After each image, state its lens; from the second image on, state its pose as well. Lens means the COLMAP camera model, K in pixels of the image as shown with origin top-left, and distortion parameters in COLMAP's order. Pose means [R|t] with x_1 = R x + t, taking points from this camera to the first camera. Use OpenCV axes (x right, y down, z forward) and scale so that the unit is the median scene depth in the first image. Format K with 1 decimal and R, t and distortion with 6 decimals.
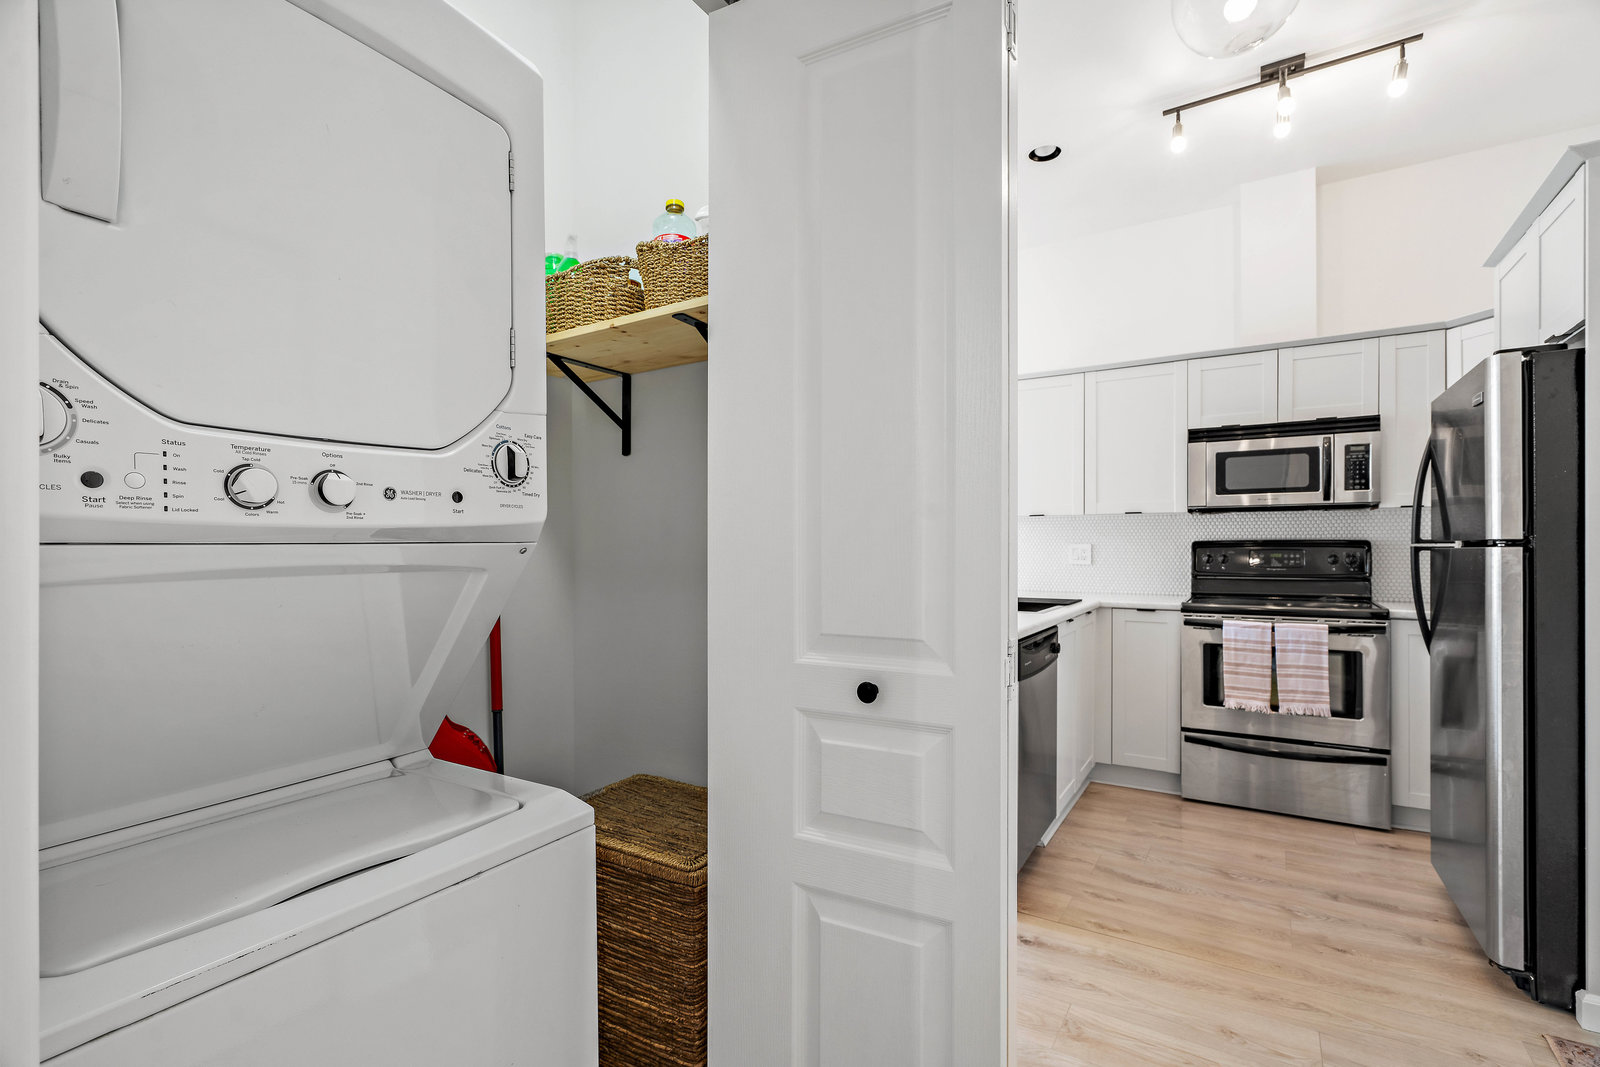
lens RADIAL K [[730.7, 0, 802.4], [0, 730.7, 549.8], [0, 0, 1]] dist [-0.000306, -0.000463]
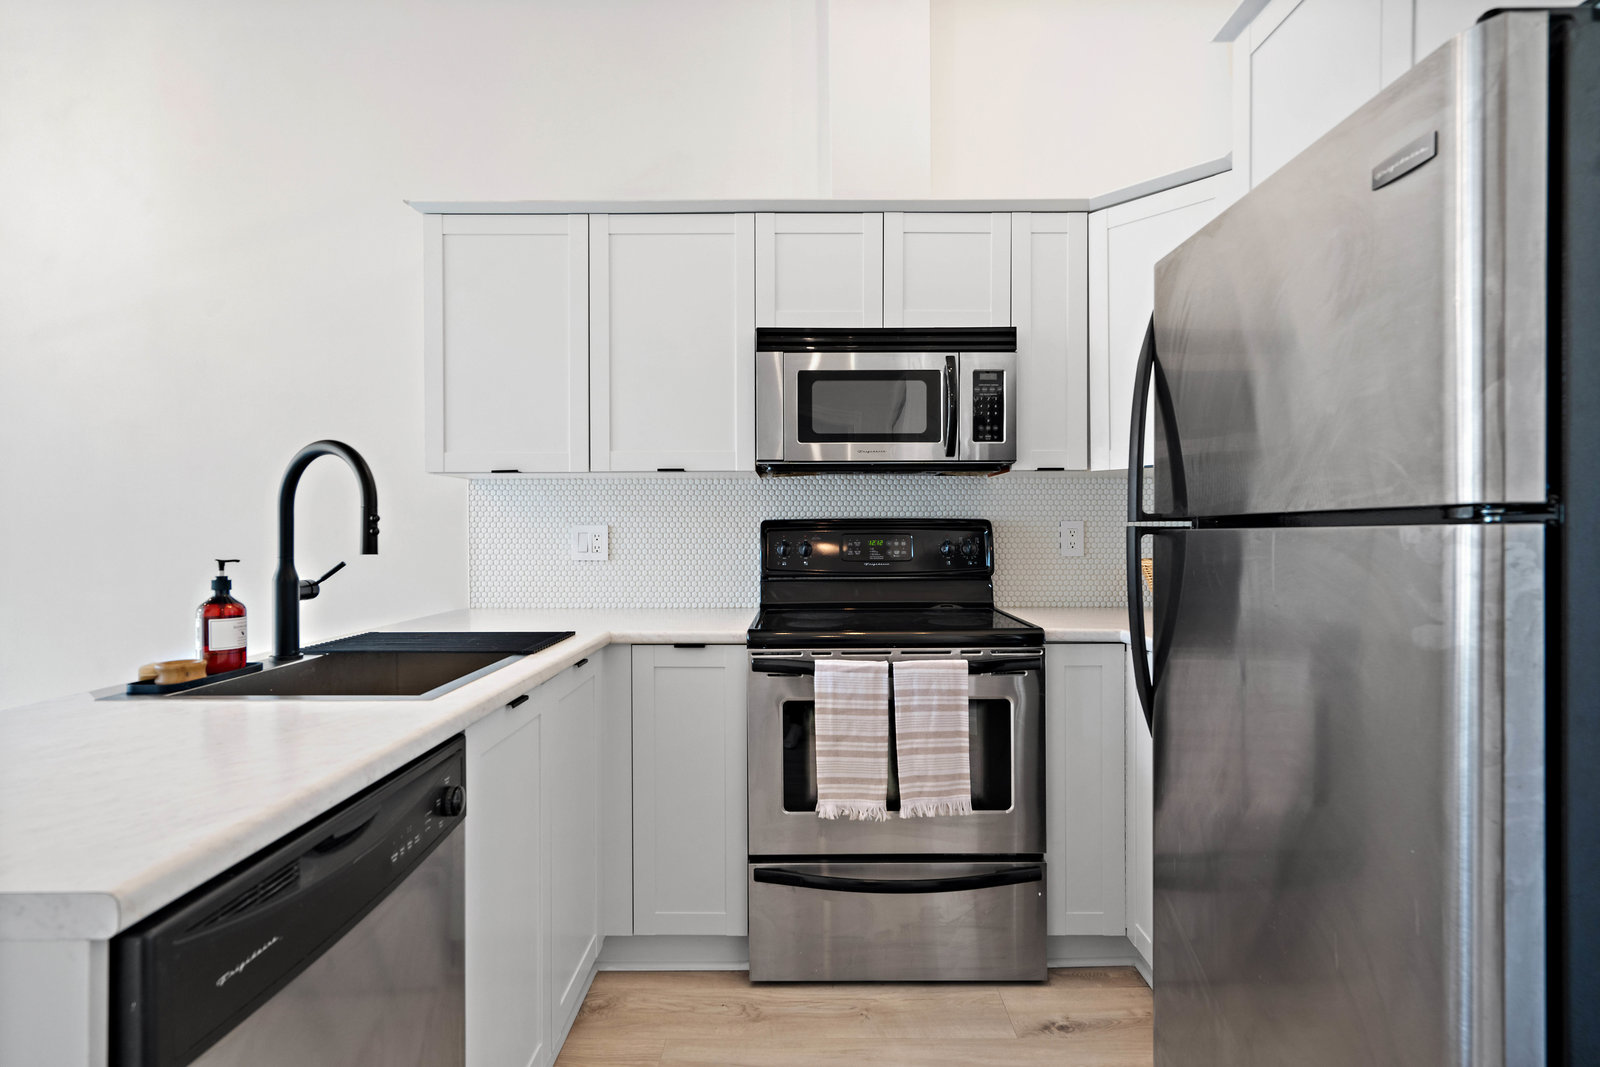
lens RADIAL K [[783.8, 0, 798.9], [0, 783.8, 531.4], [0, 0, 1]] dist [-0.001631, -0.000041]
pose [[0.850708, -0.002015, 0.525634, 0.253141], [0.004935, 0.999979, -0.004154, 0.000115], [-0.525615, 0.006128, 0.850700, 0.501000]]
